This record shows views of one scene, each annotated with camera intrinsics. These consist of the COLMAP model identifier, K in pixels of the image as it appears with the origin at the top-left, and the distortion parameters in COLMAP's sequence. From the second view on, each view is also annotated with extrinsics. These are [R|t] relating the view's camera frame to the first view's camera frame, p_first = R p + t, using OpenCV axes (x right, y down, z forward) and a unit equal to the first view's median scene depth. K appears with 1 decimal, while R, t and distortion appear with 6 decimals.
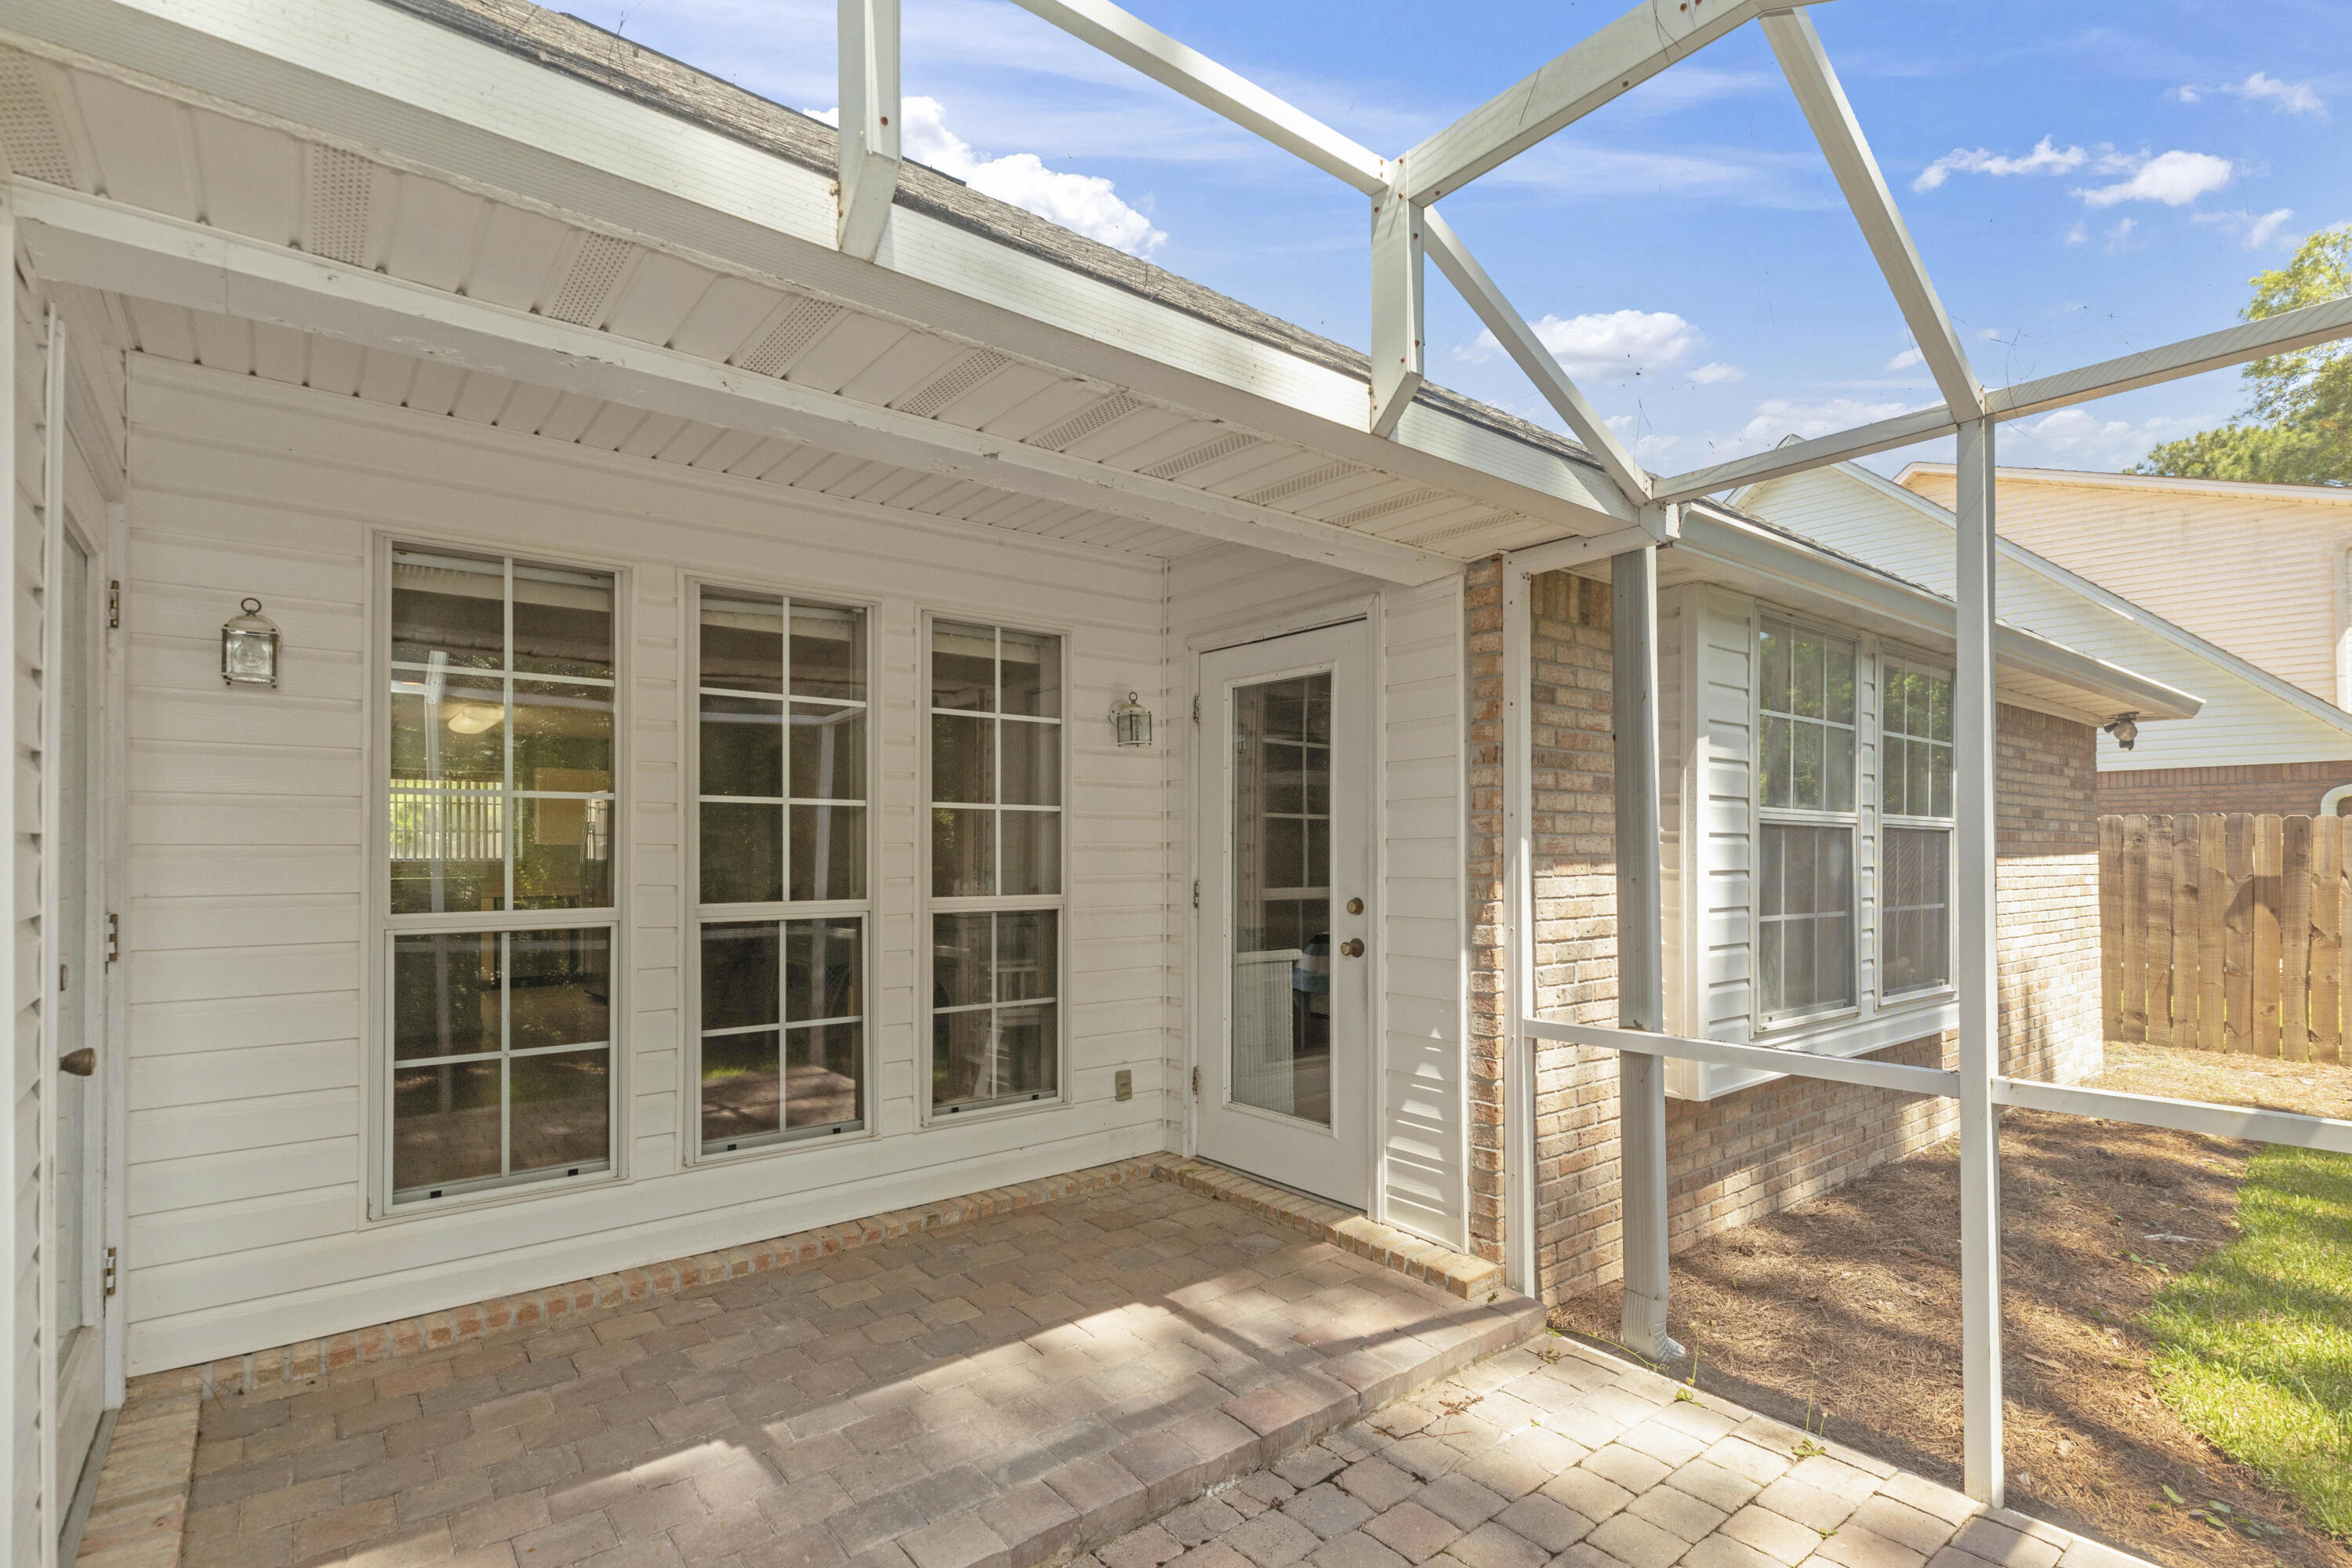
lens RADIAL K [[1142.9, 0, 1134.6], [0, 1142.9, 855.7], [0, 0, 1]] dist [0.019084, -0.000613]
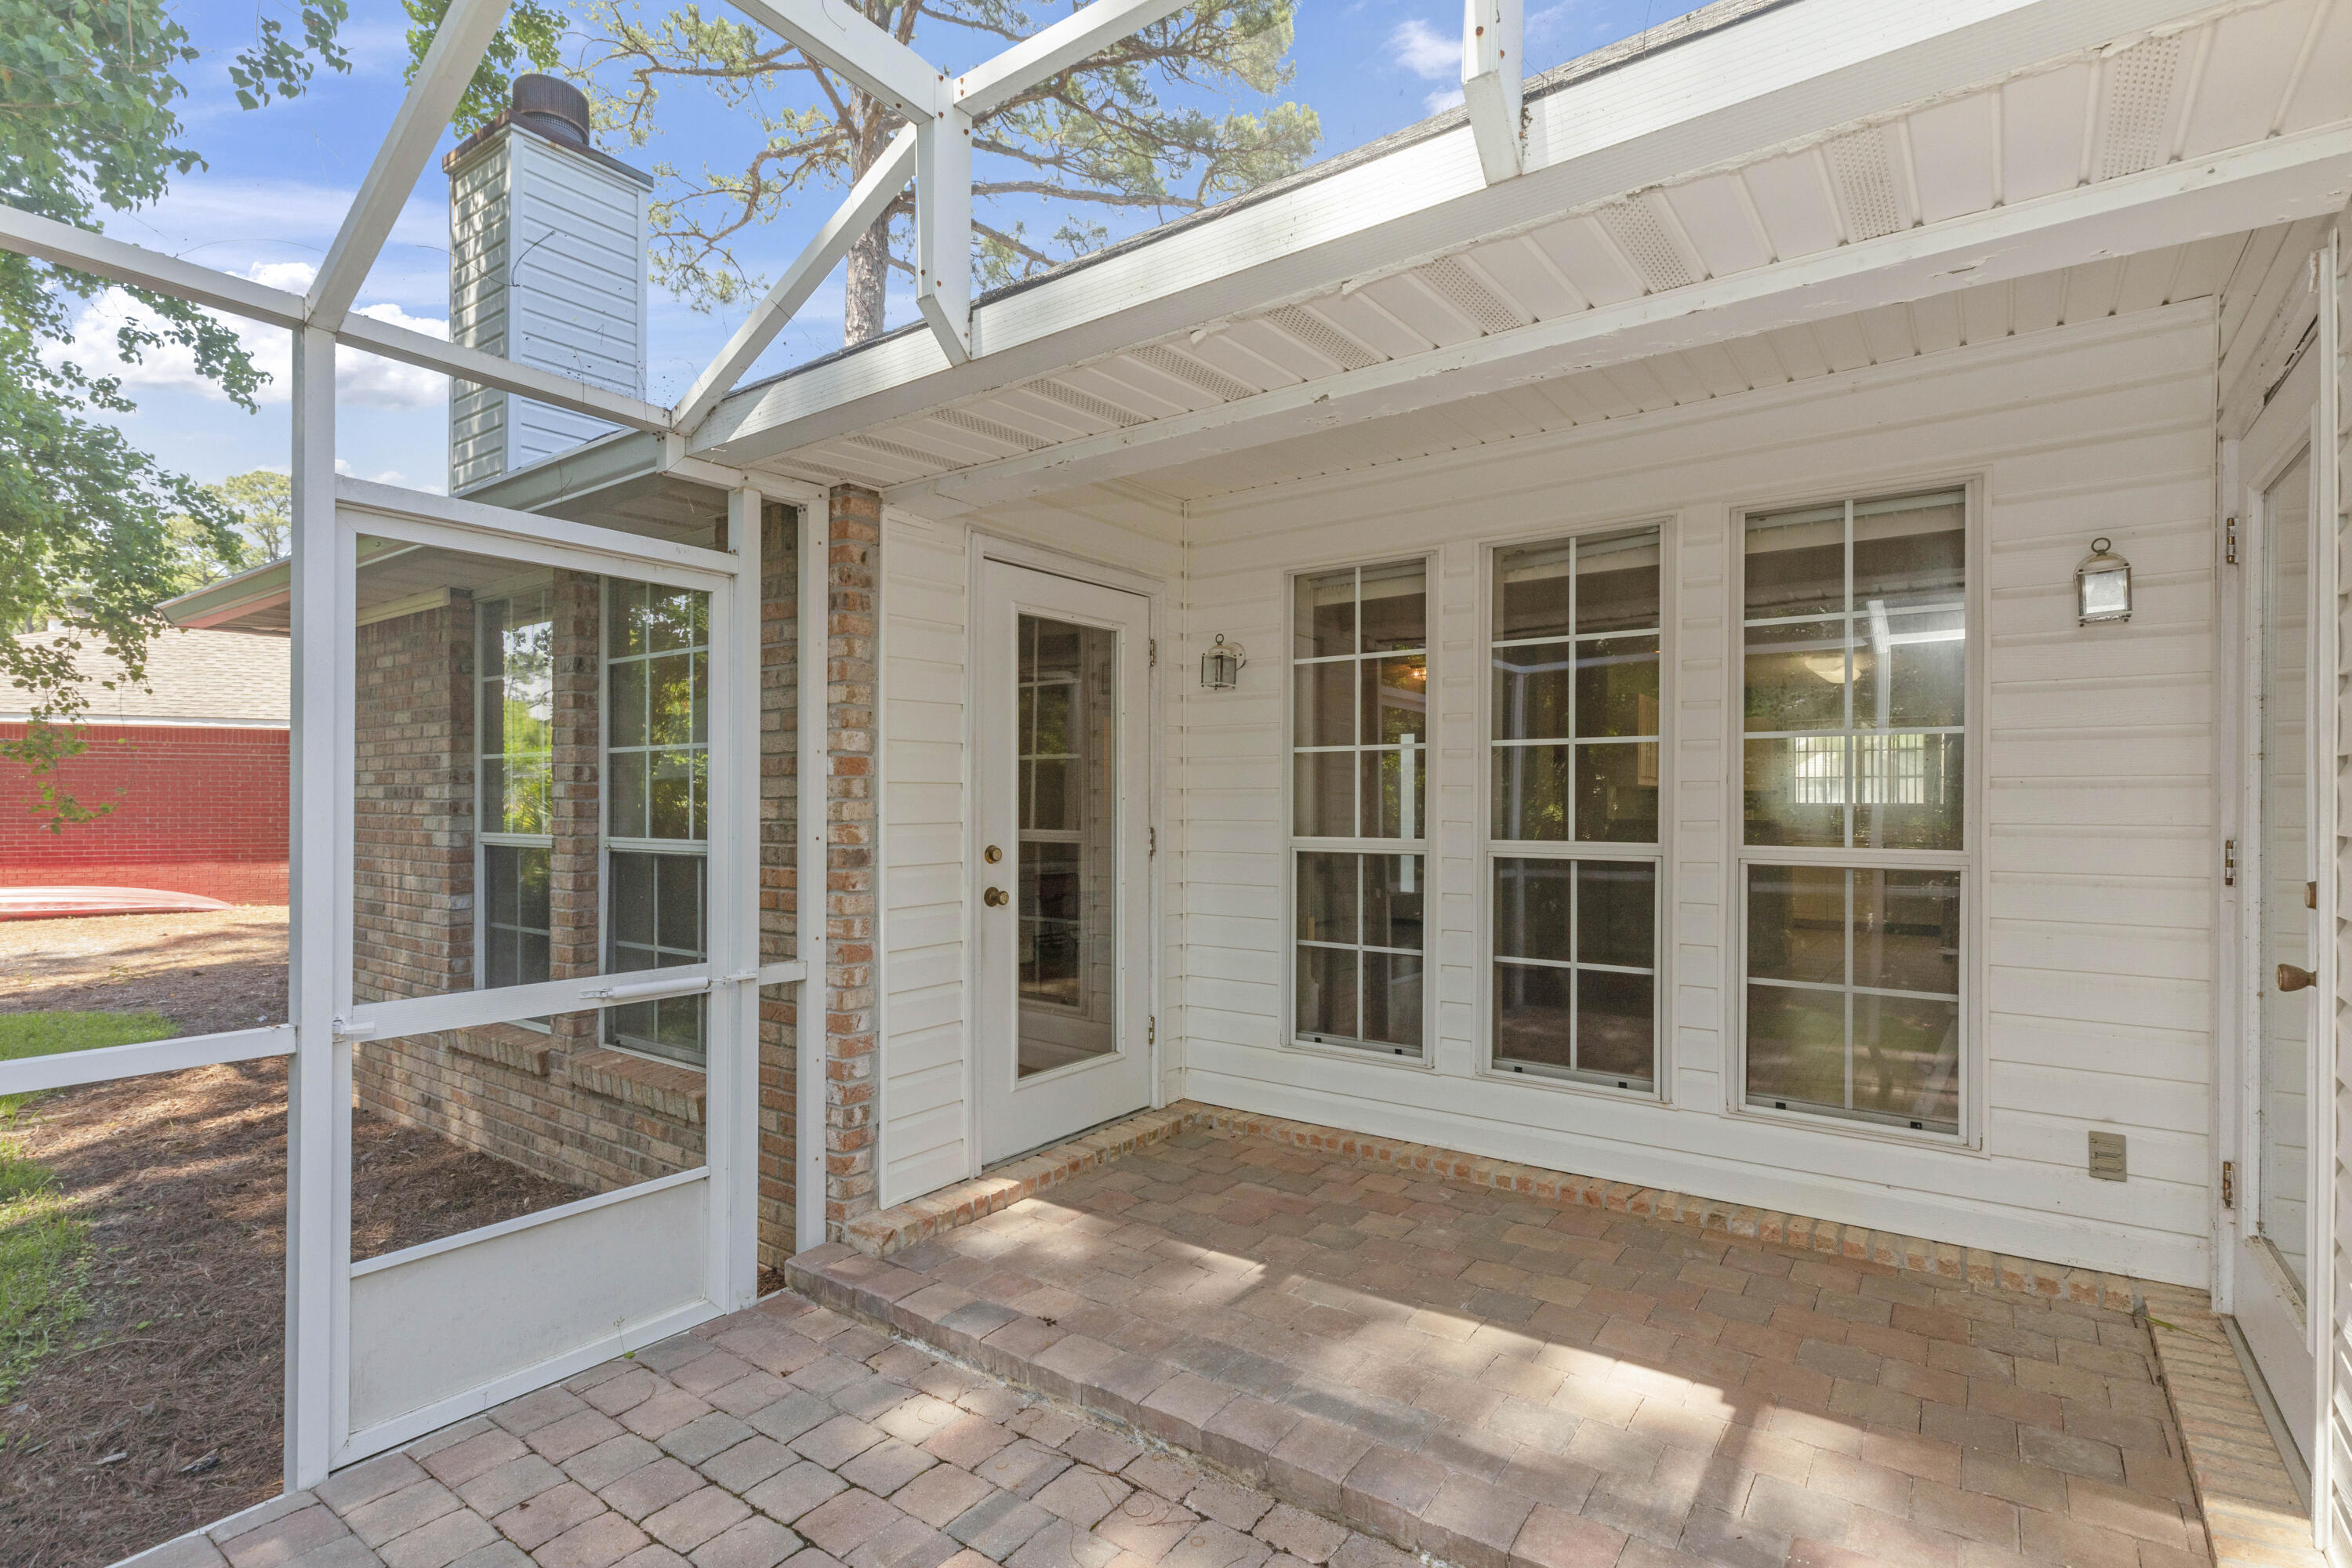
lens RADIAL K [[1092.9, 0, 1186.5], [0, 1092.9, 799.9], [0, 0, 1]] dist [0.003283, 0.000155]
pose [[0.286474, 0.005548, -0.958072, 0.516959], [0.001201, 0.999980, 0.006150, -0.002900], [0.958087, -0.002913, 0.286461, 0.401914]]
